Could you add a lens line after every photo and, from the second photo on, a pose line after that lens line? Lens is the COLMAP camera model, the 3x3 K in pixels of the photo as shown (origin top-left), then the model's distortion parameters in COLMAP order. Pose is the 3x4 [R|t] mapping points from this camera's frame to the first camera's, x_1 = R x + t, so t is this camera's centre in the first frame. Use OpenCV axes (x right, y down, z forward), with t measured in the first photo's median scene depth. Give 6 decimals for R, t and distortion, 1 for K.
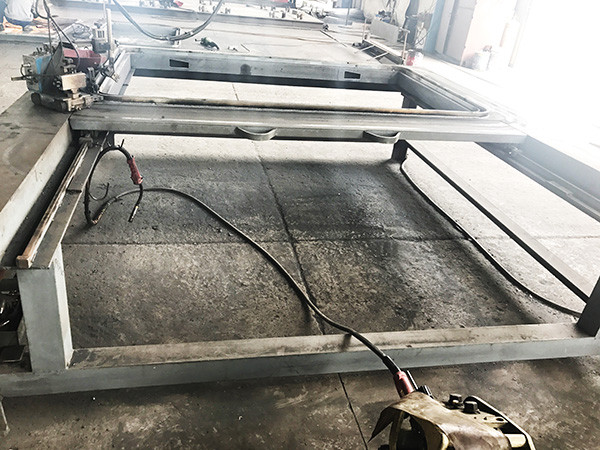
lens RADIAL K [[497.8, 0, 300.0], [0, 497.8, 225.0], [0, 0, 1]] dist [0.001279, -0.007105]
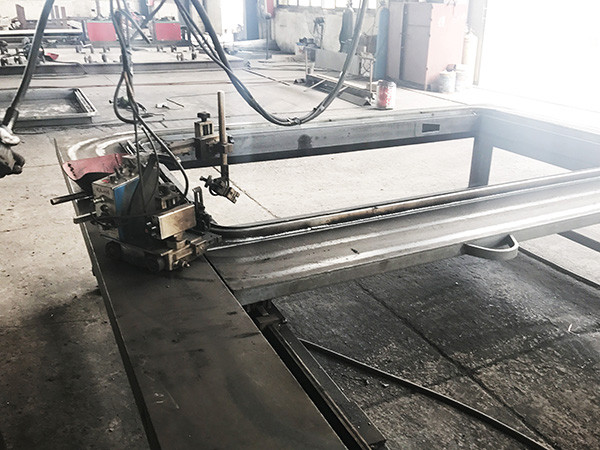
lens RADIAL K [[536.2, 0, 300.5], [0, 536.2, 260.3], [0, 0, 1]] dist [0.011650, -0.006124]
pose [[0.952312, -0.200998, 0.229570, -0.174051], [0.203741, 0.978952, 0.011947, -0.082019], [-0.227139, 0.035395, 0.973219, 0.132880]]
